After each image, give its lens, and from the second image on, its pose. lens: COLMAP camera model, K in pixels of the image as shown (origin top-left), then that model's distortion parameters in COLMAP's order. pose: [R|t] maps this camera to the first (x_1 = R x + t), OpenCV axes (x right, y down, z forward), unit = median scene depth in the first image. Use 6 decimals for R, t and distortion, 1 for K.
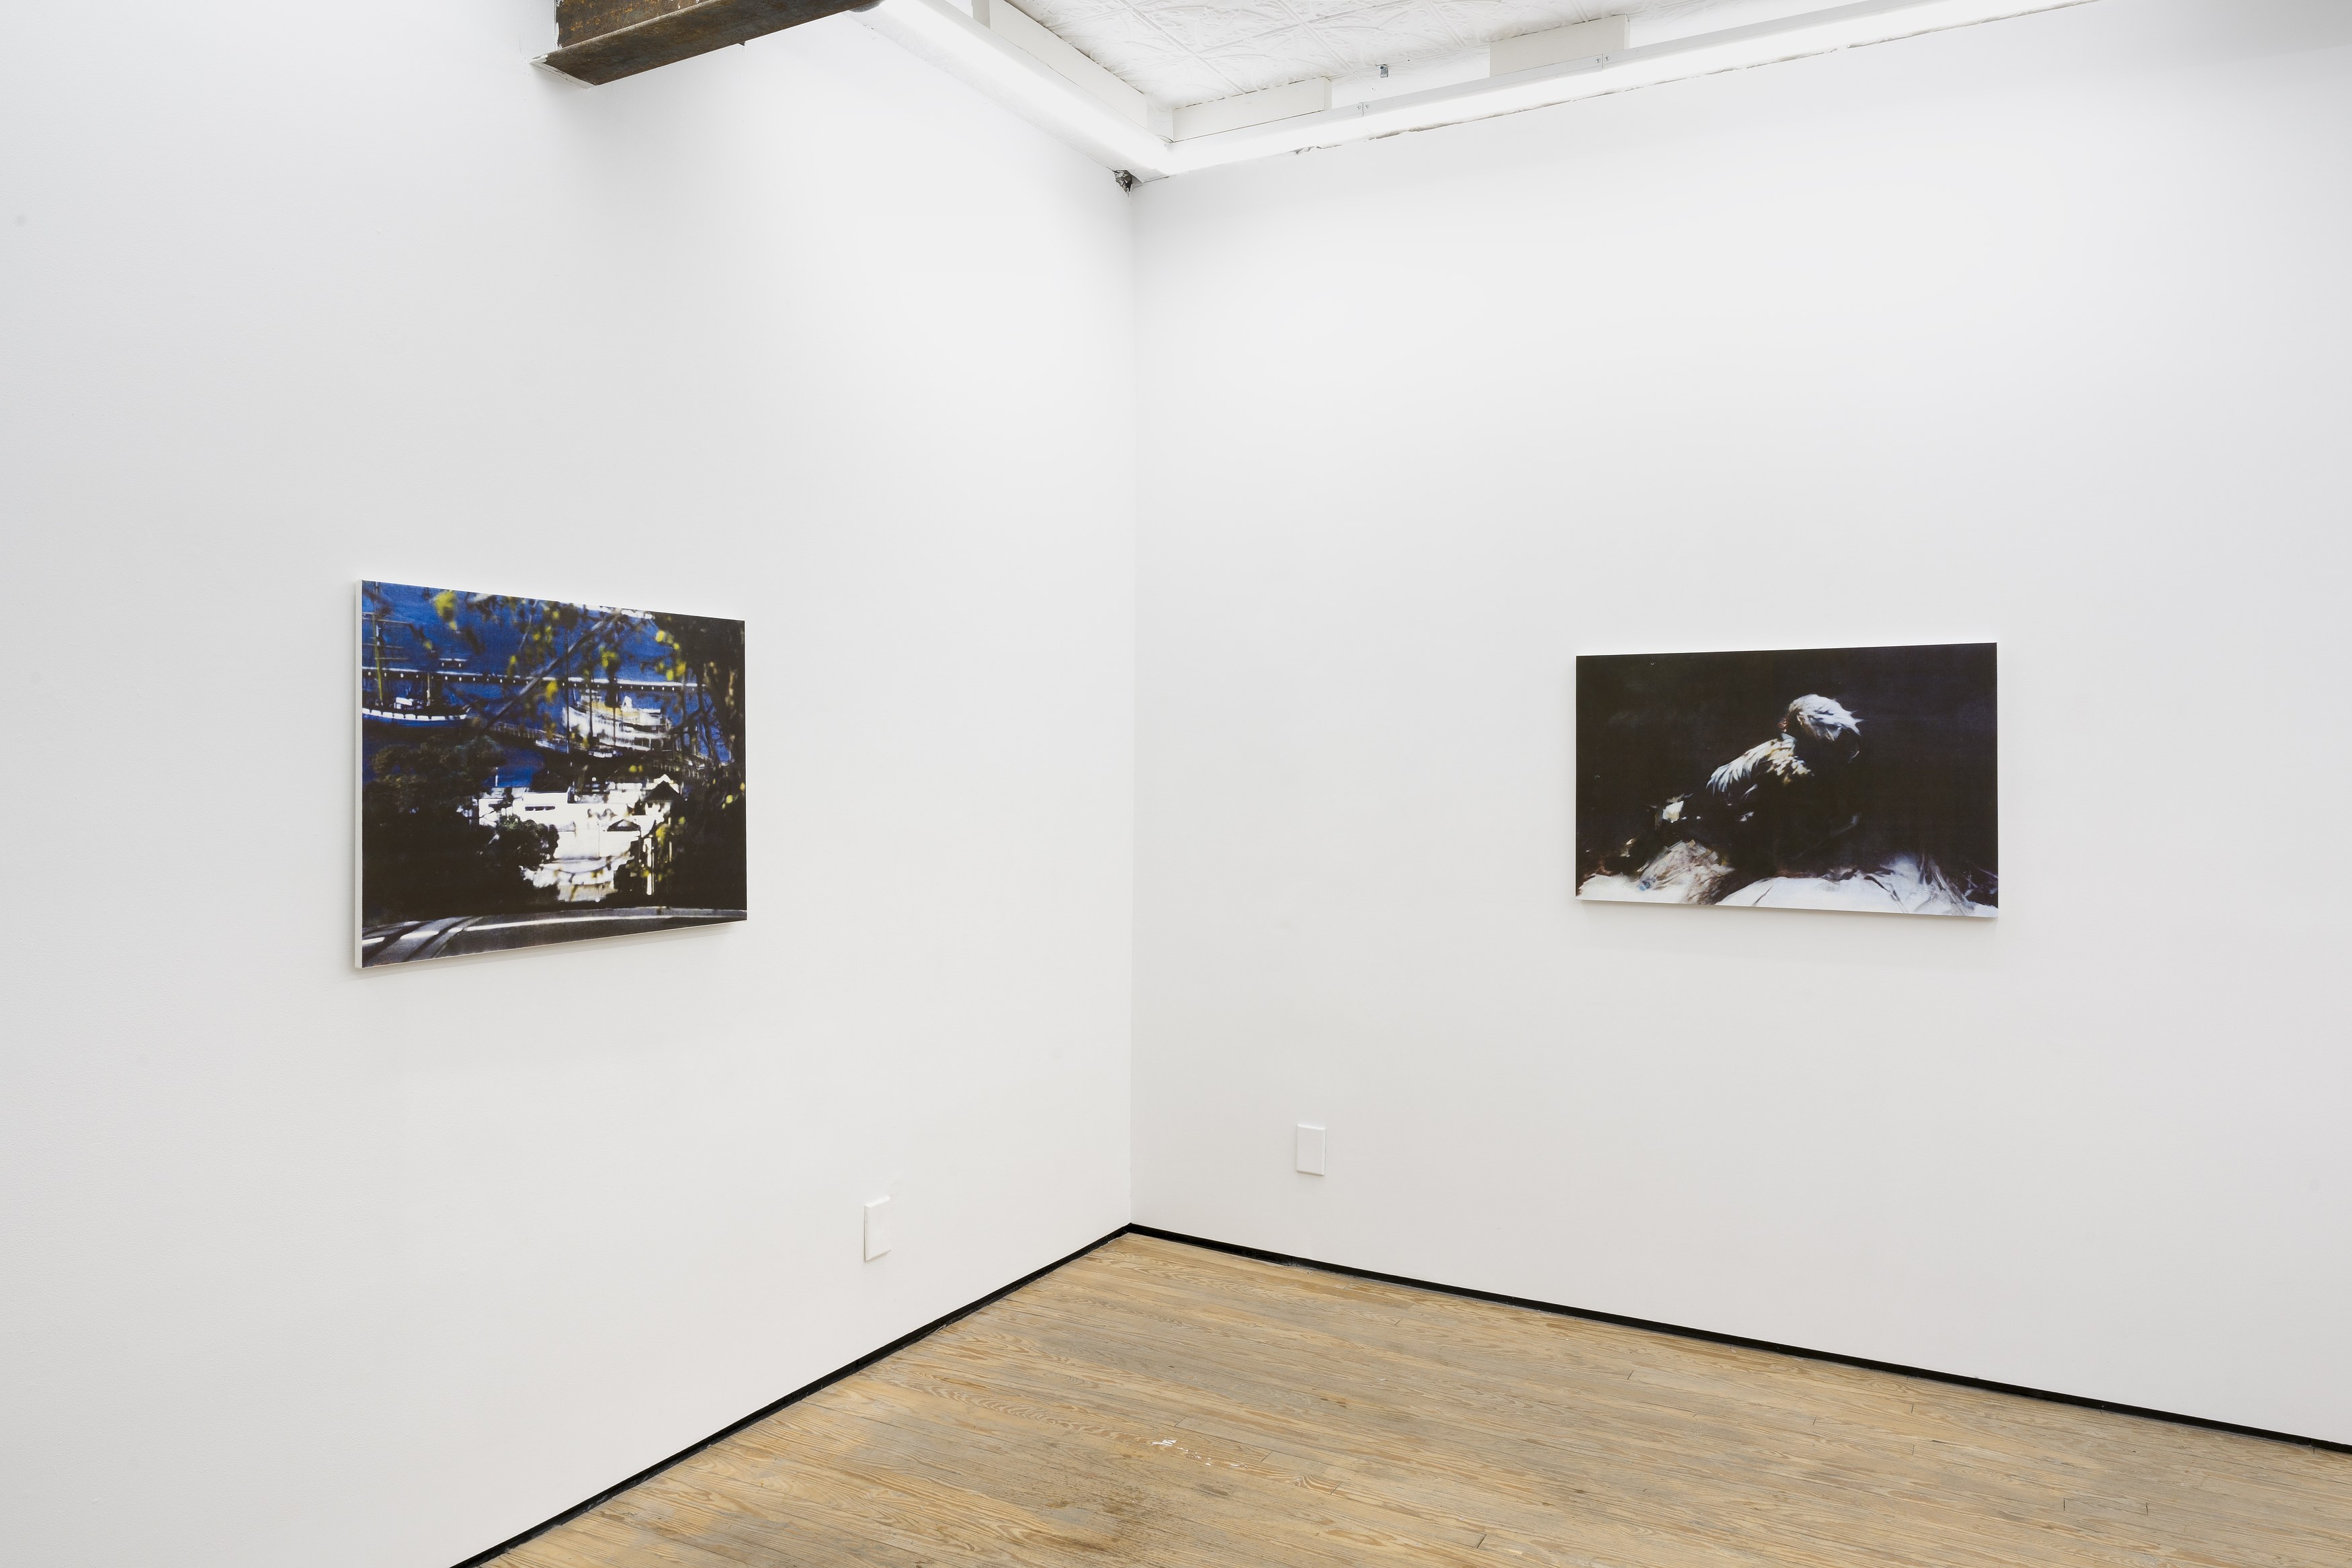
lens RADIAL K [[1553.6, 0, 1193.9], [0, 1553.6, 742.4], [0, 0, 1]] dist [-0.014269, 0.006953]
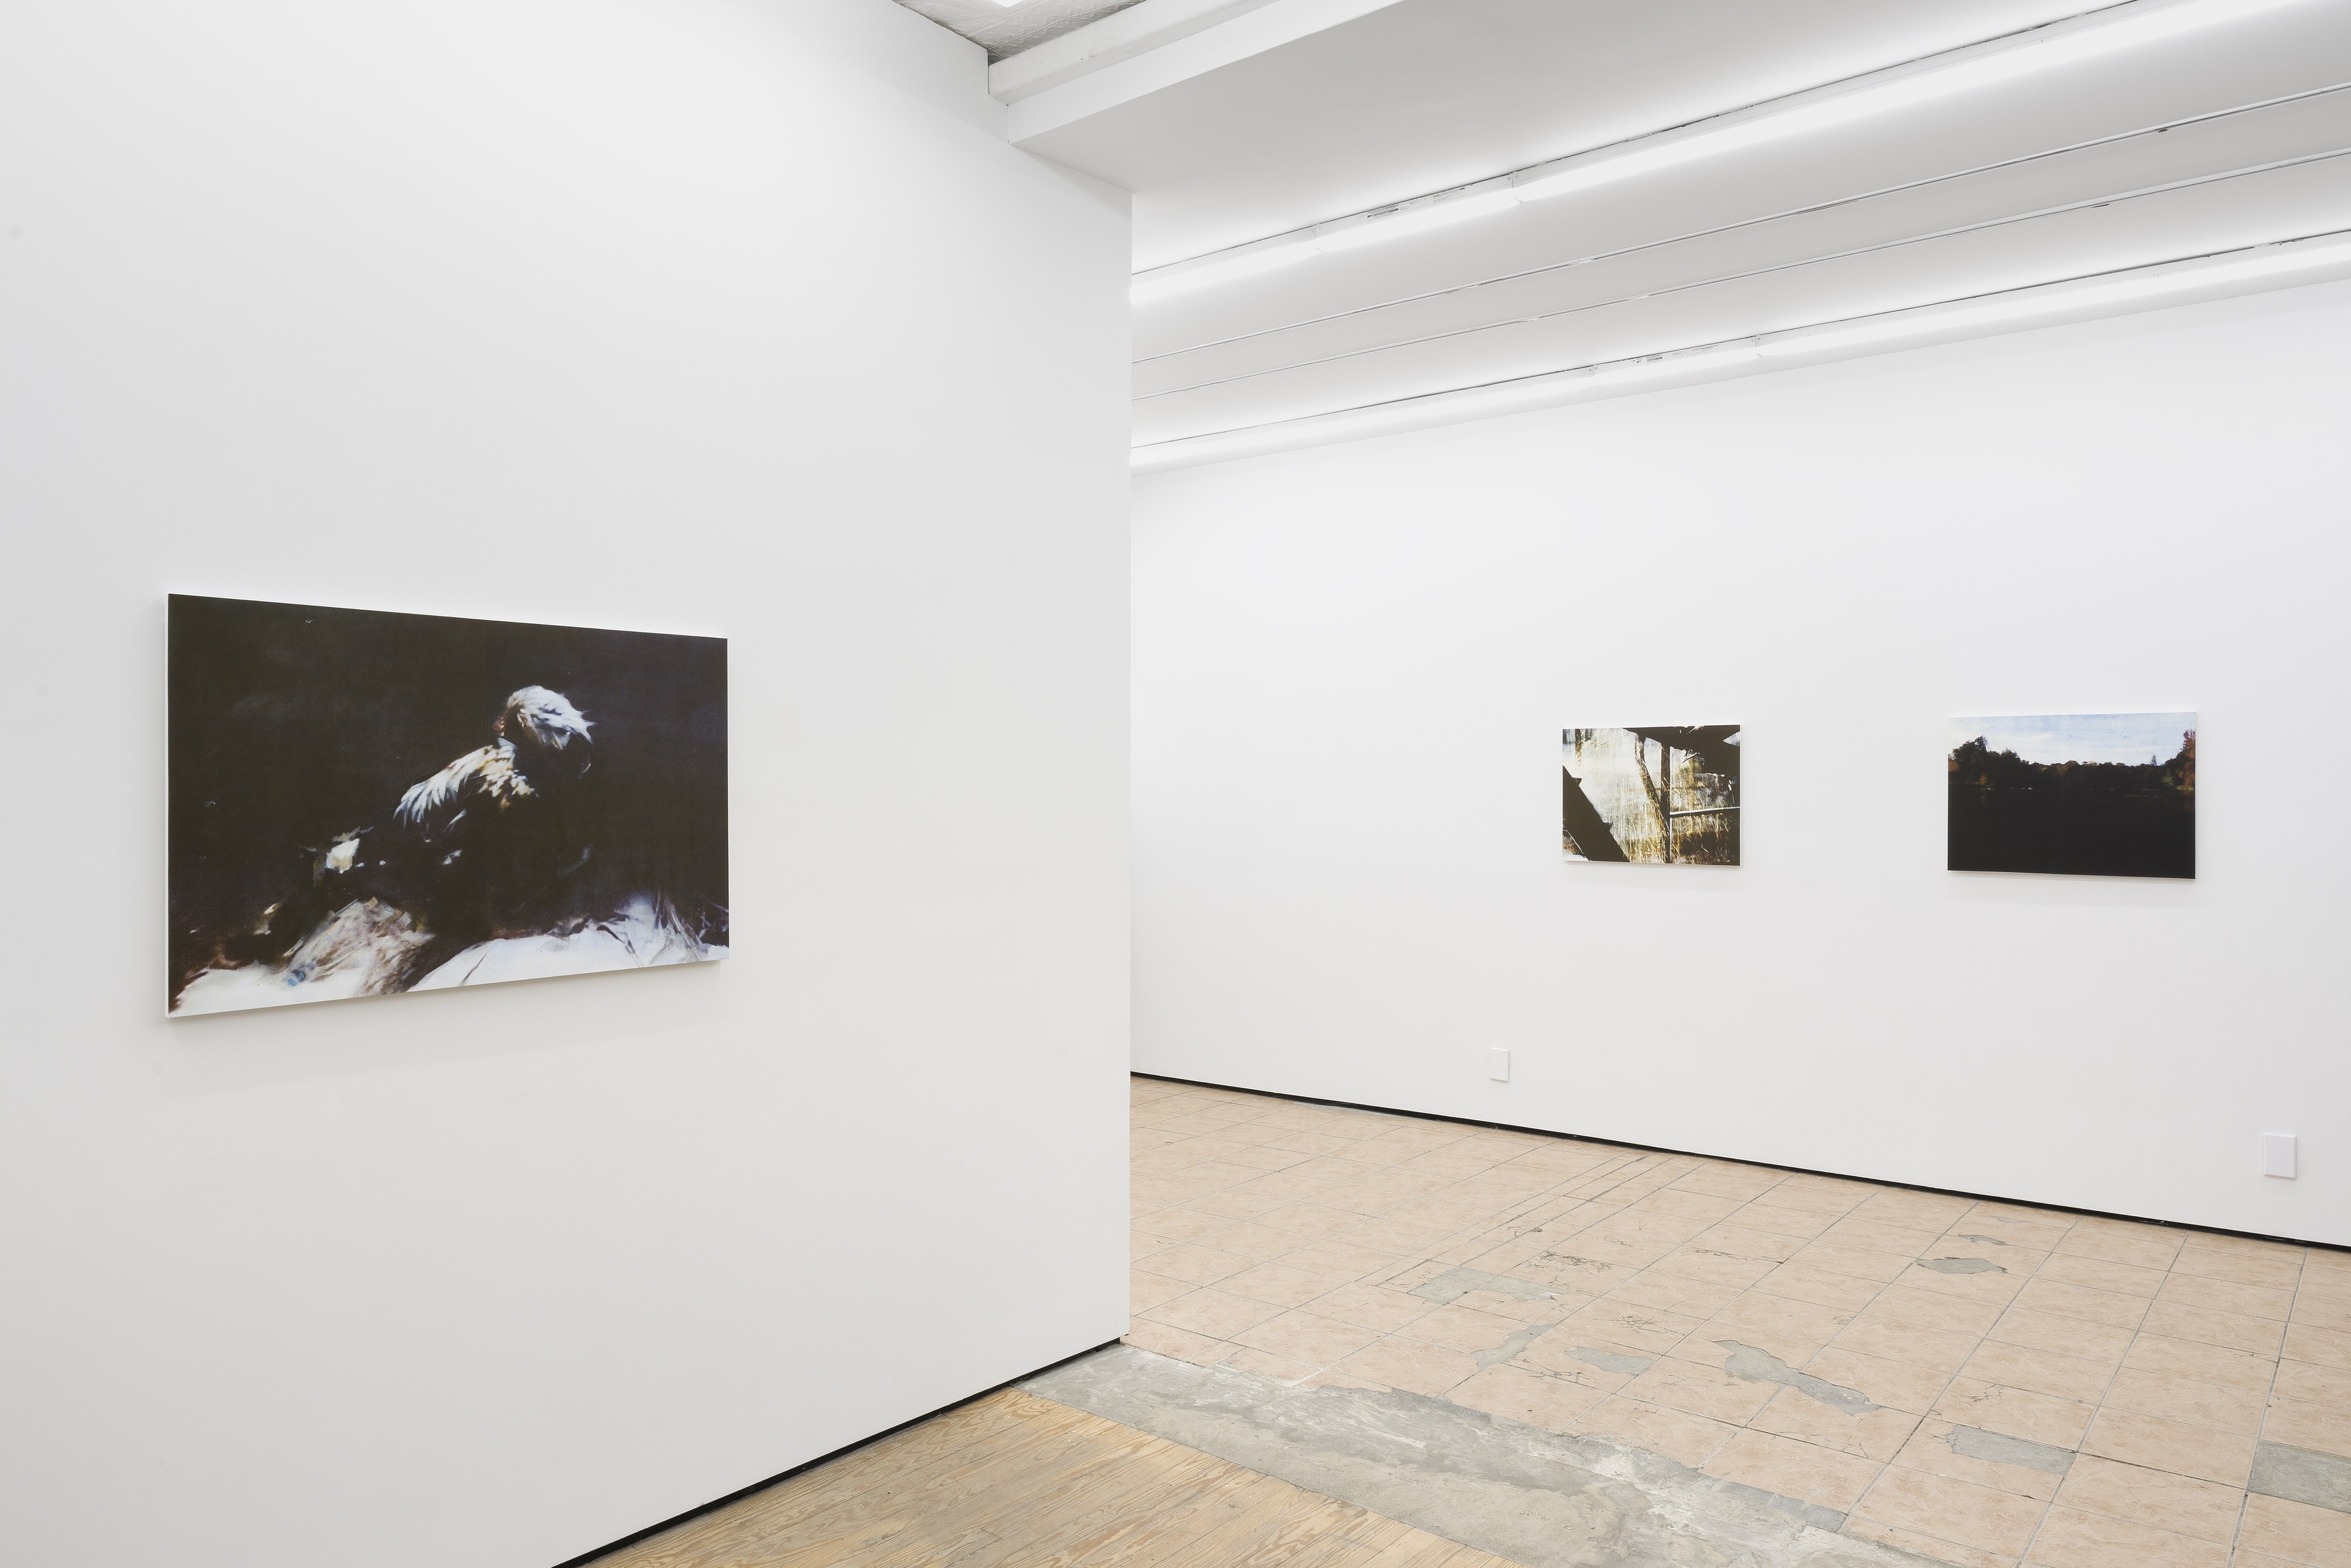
lens RADIAL K [[1553.0, 0, 1185.8], [0, 1553.0, 772.3], [0, 0, 1]] dist [-0.014269, 0.006953]
pose [[0.167472, 0.002931, 0.985873, -0.287682], [-0.011935, 0.999928, -0.000945, 0.007398], [-0.985805, -0.011608, 0.167495, 0.605567]]
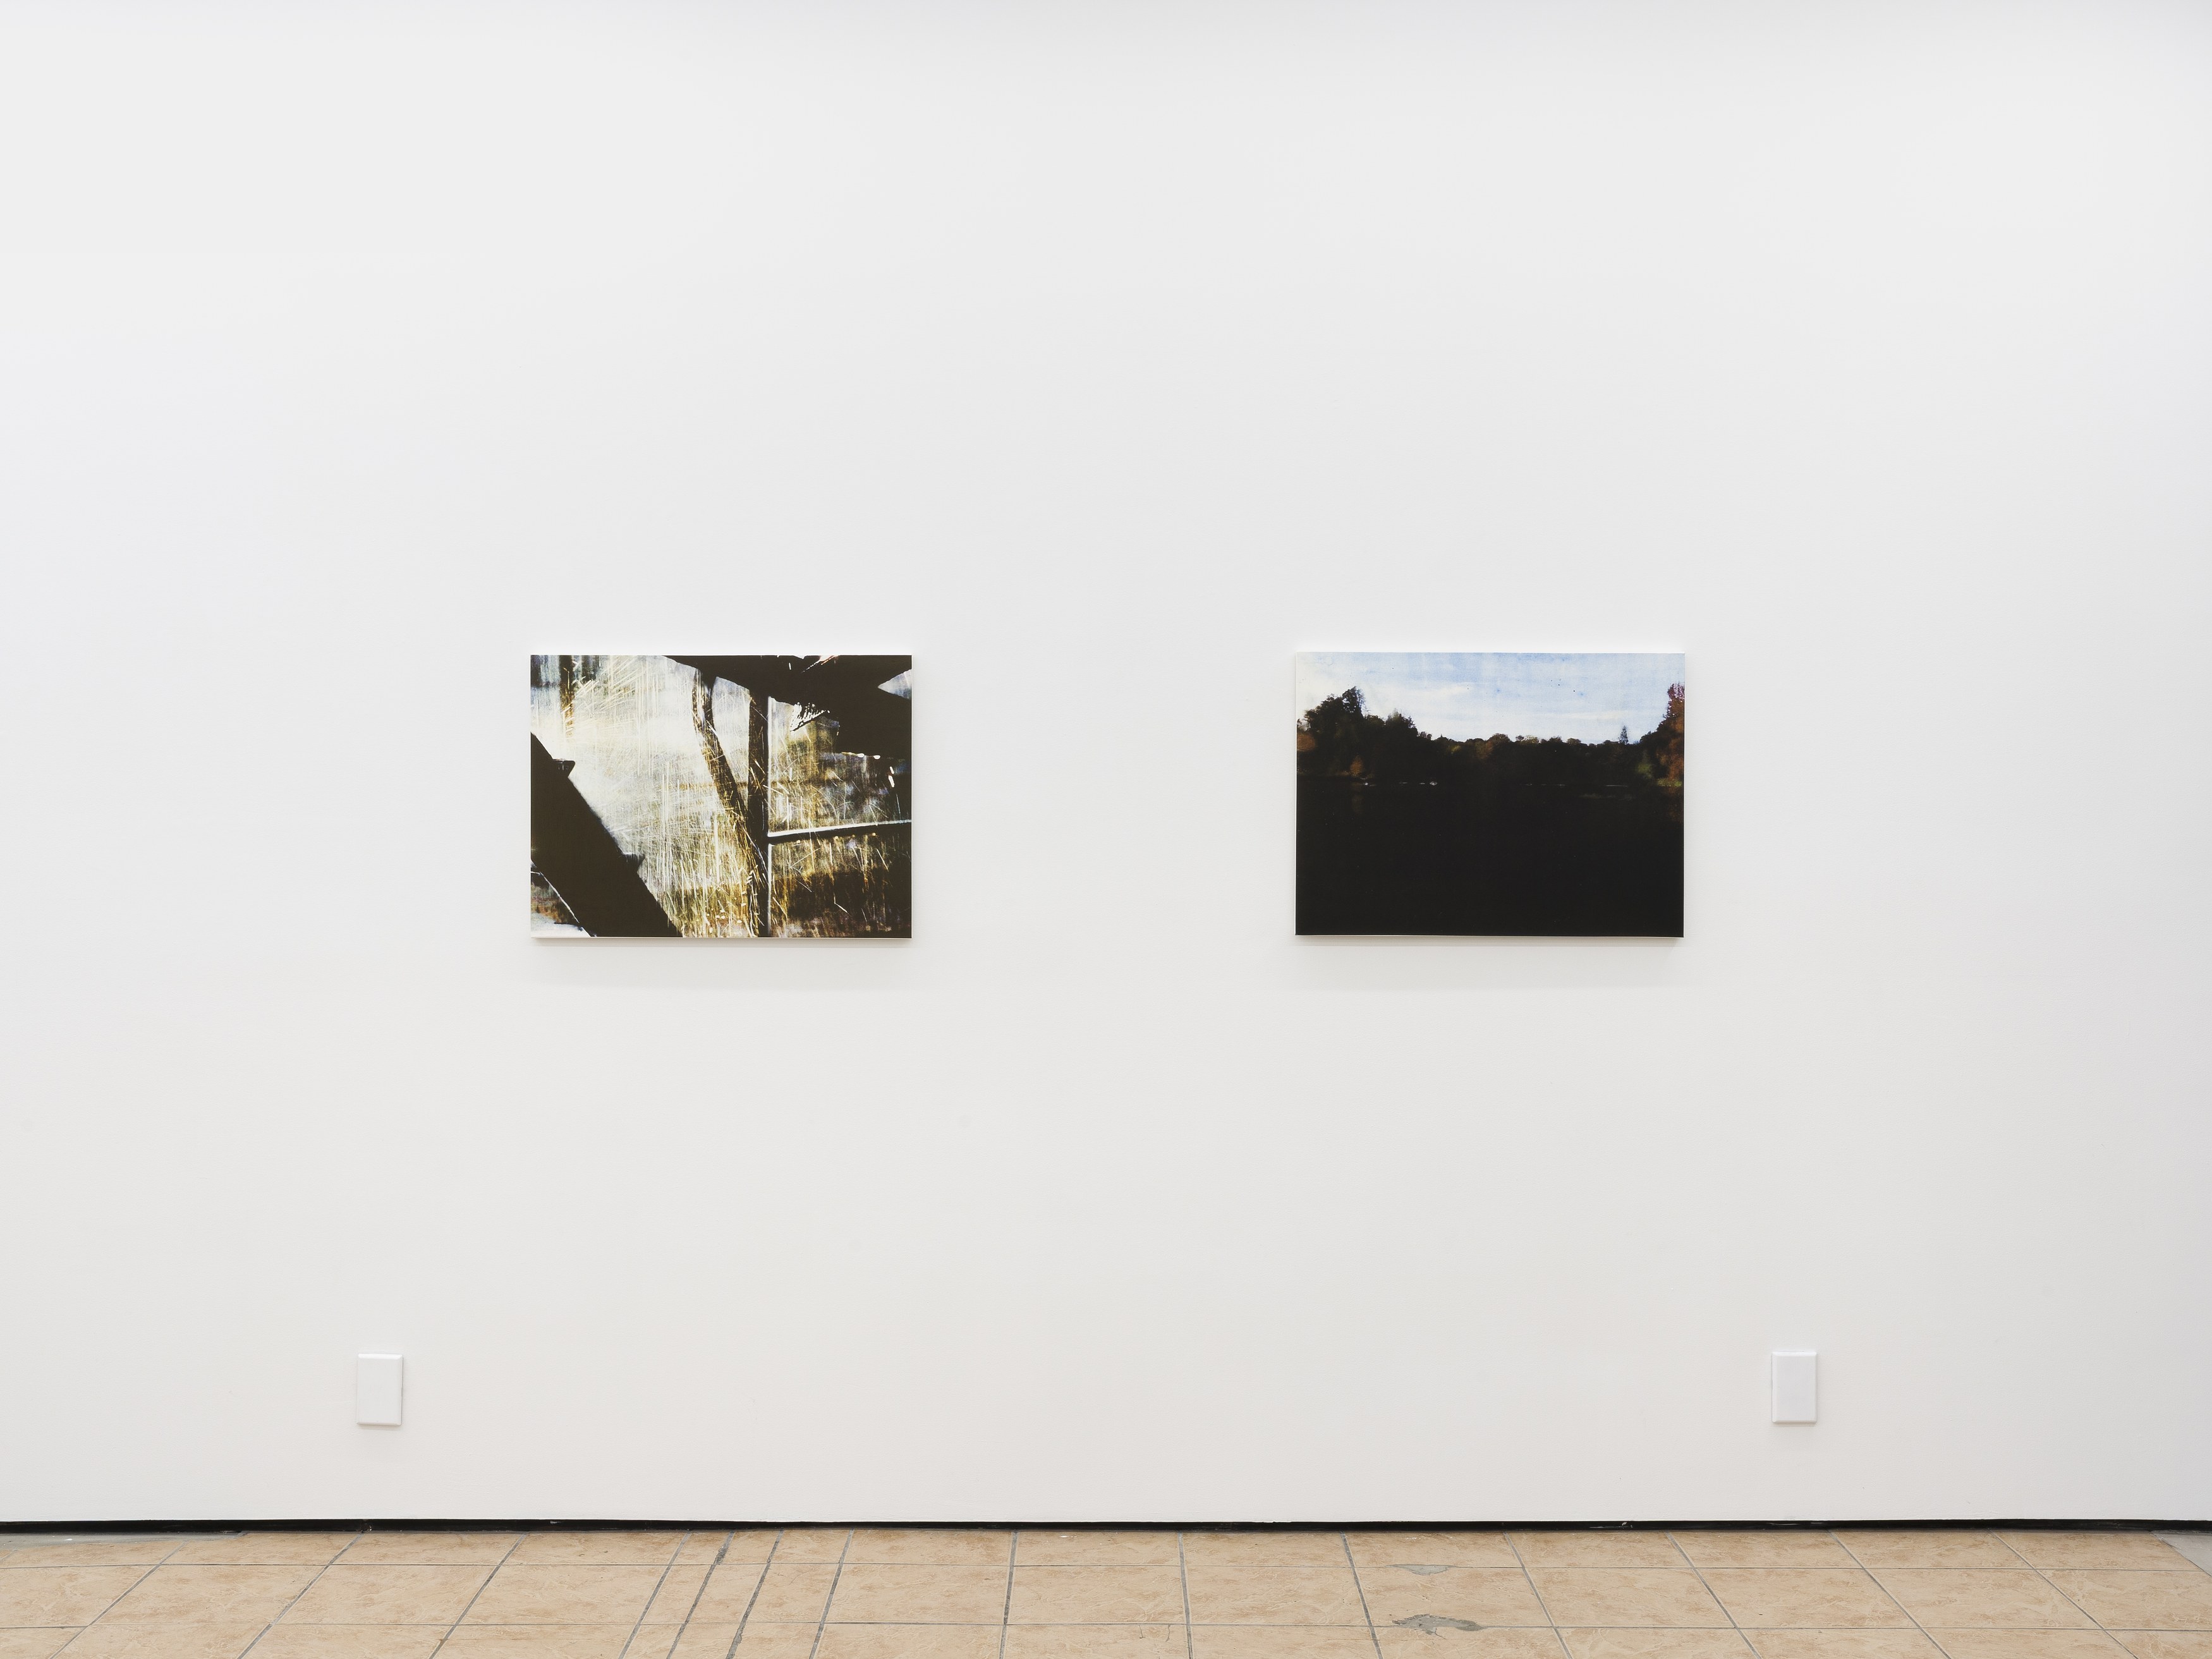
lens RADIAL K [[2376.6, 0, 1095.3], [0, 2376.6, 831.9], [0, 0, 1]] dist [-0.006924, 0.000000]
pose [[-0.480449, -0.015762, 0.876881, 0.285843], [-0.015568, 0.999834, 0.009443, 0.028573], [-0.876885, -0.009114, -0.480614, 0.822545]]
